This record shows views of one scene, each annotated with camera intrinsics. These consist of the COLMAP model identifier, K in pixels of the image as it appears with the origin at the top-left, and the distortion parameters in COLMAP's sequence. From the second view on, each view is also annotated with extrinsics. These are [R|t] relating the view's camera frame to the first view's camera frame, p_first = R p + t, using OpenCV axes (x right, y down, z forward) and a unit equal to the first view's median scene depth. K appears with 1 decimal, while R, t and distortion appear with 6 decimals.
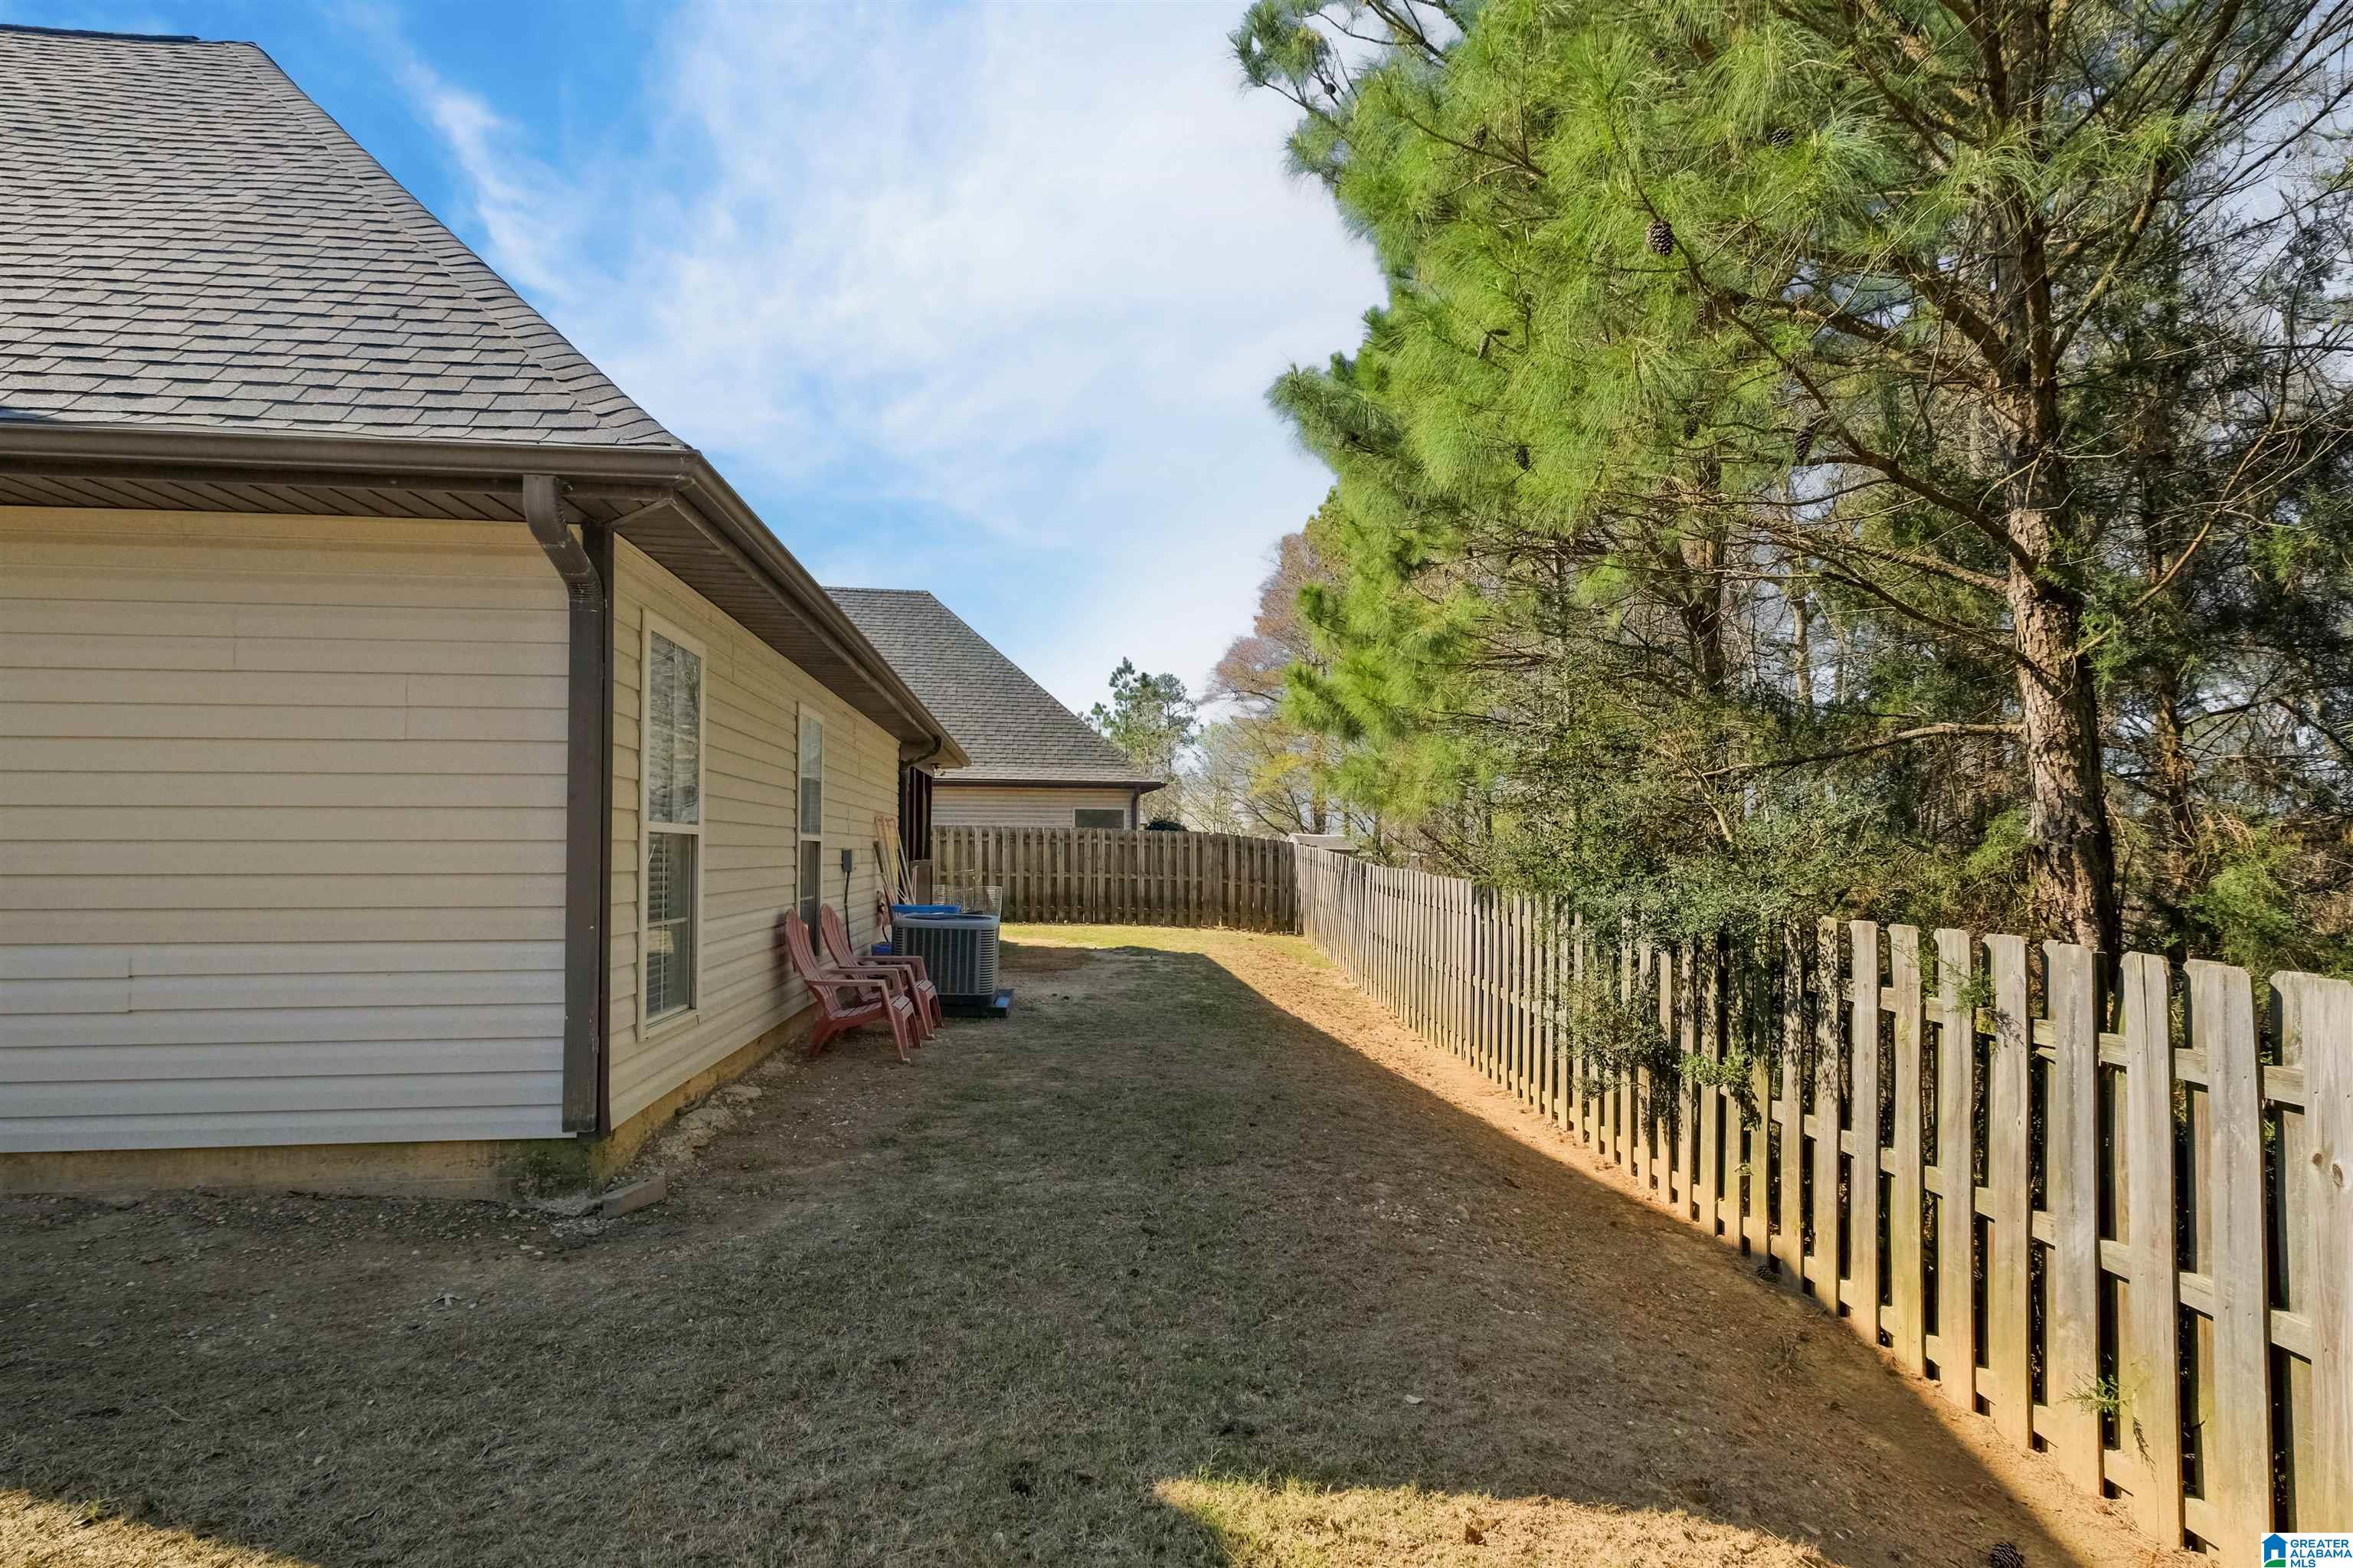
lens RADIAL K [[1085.4, 0, 1173.3], [0, 1085.4, 832.9], [0, 0, 1]] dist [-0.003563, 0.000215]
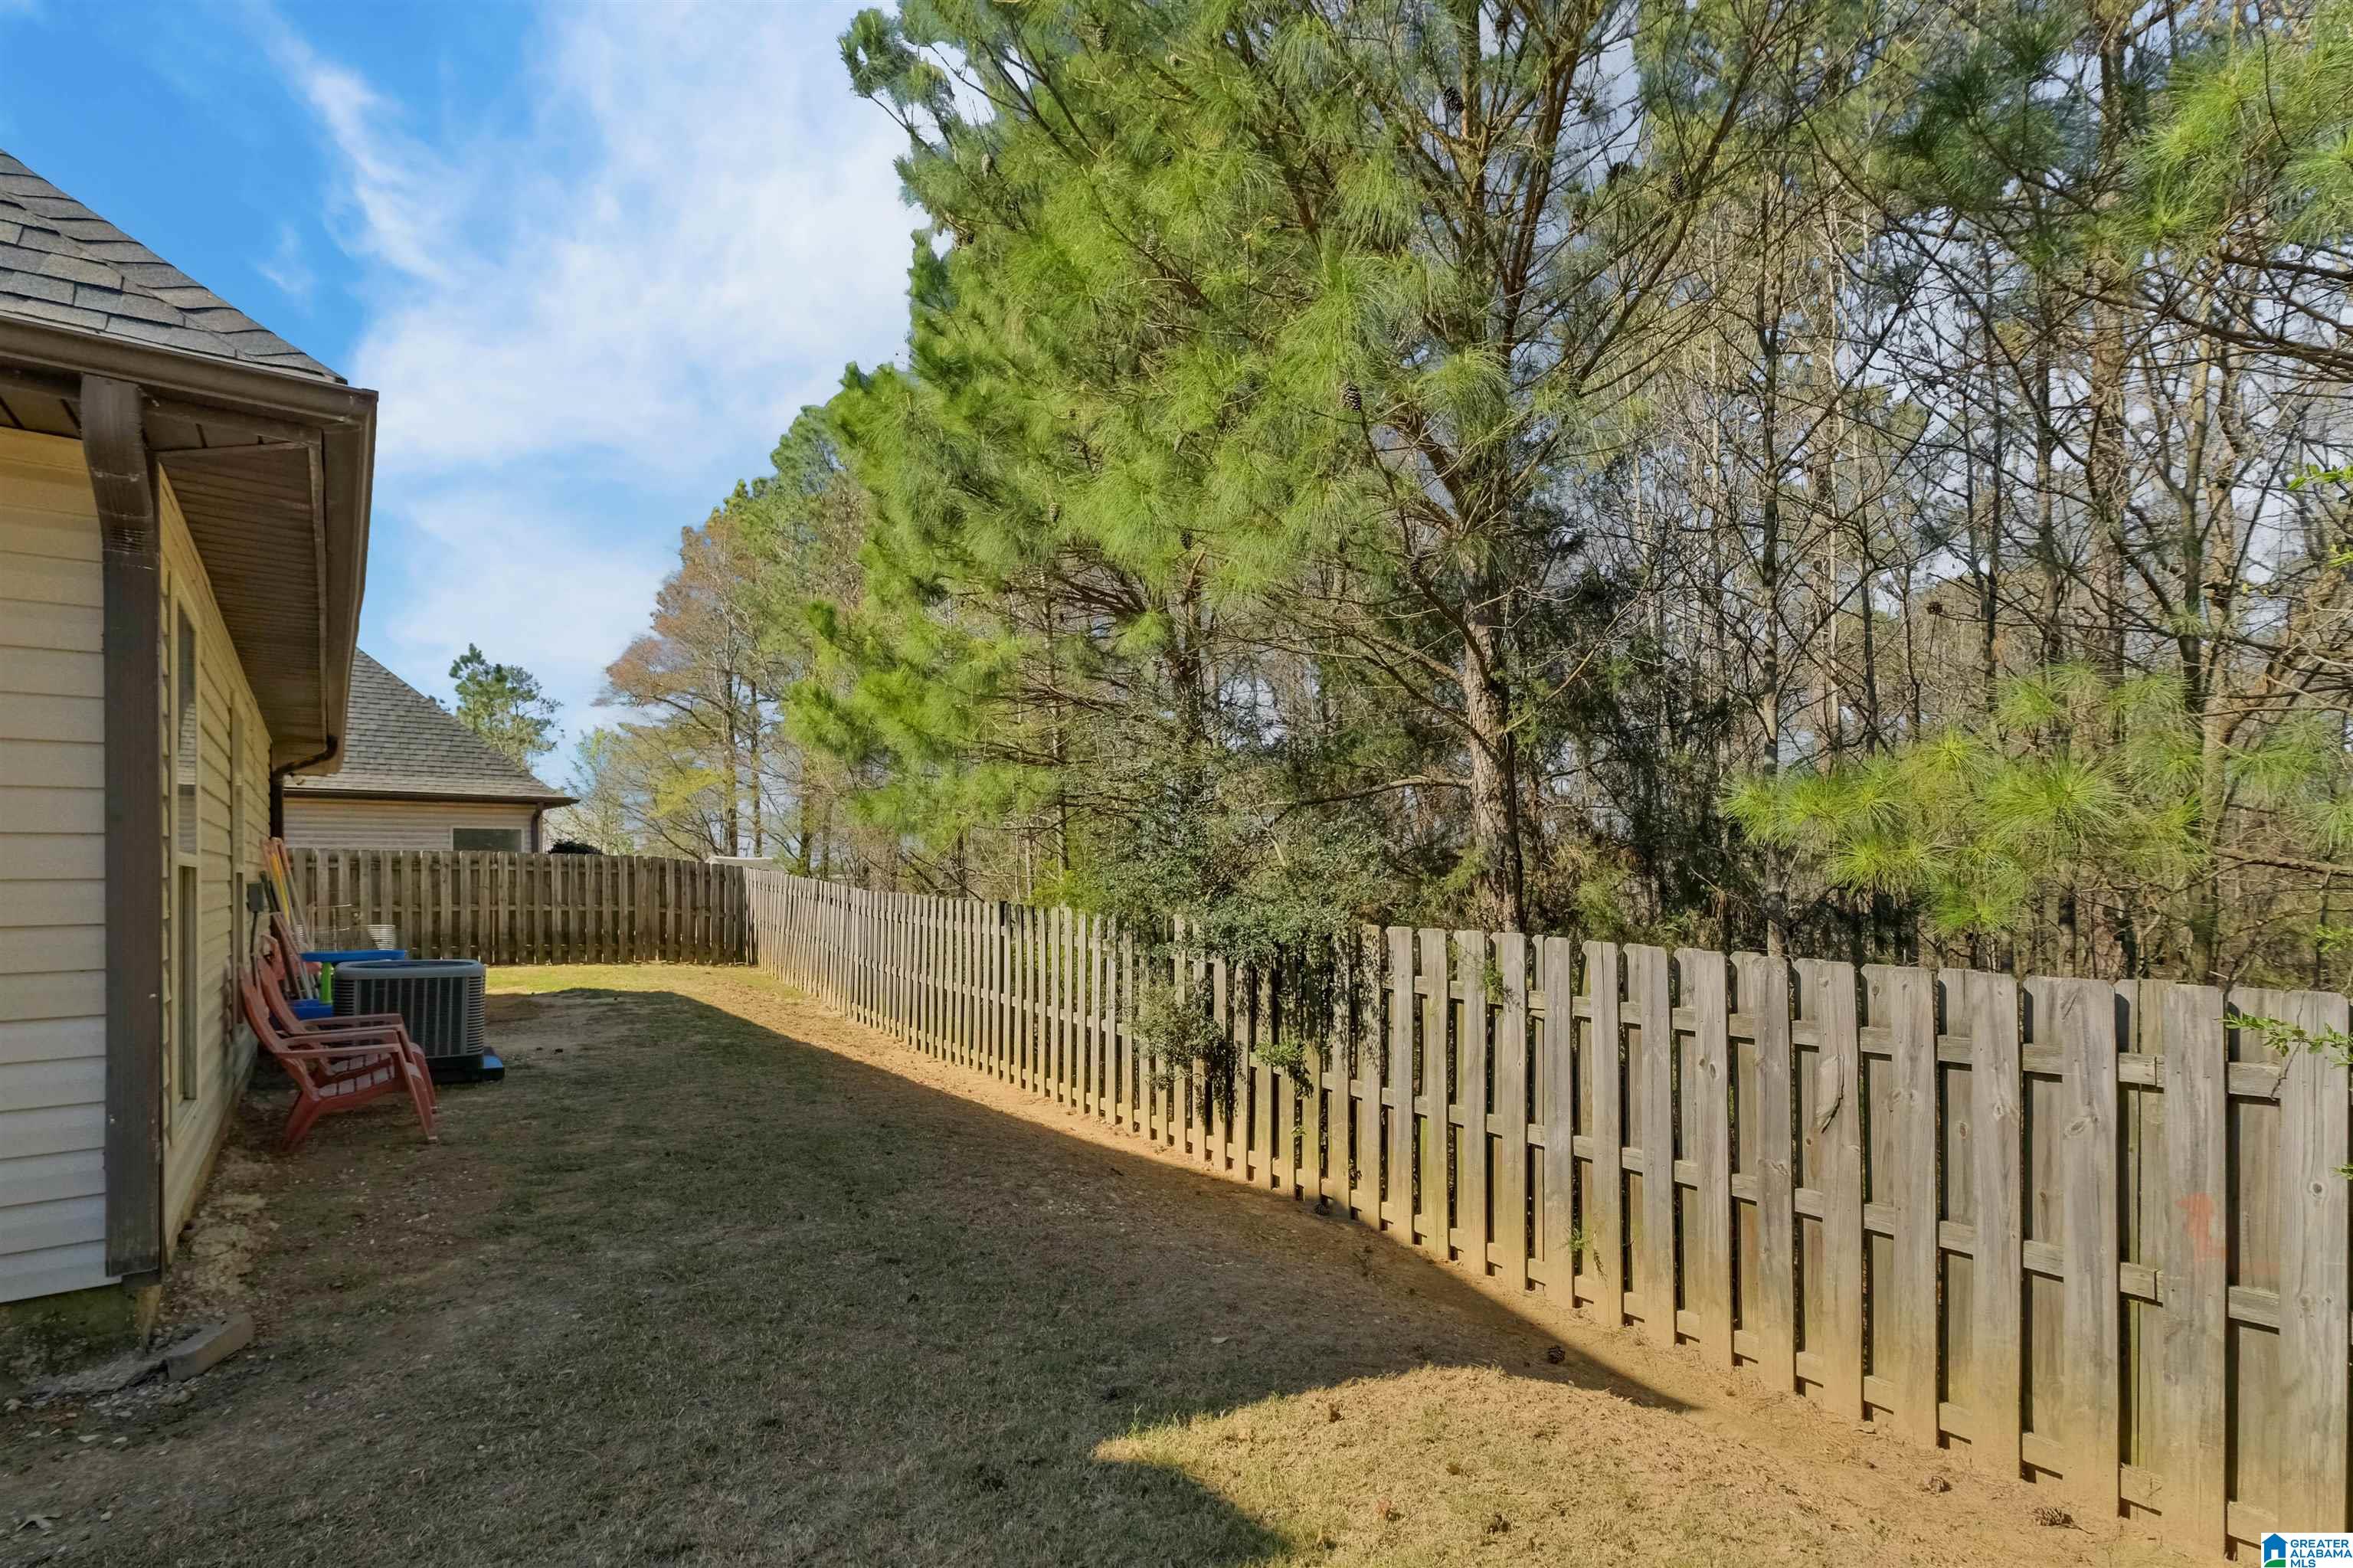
lens RADIAL K [[1102.3, 0, 1177.9], [0, 1102.3, 873.5], [0, 0, 1]] dist [-0.002860, -0.000674]
pose [[0.857067, -0.010731, 0.515094, -0.264829], [0.001767, 0.999838, 0.017888, -0.007605], [-0.515202, -0.014421, 0.856947, -0.005530]]
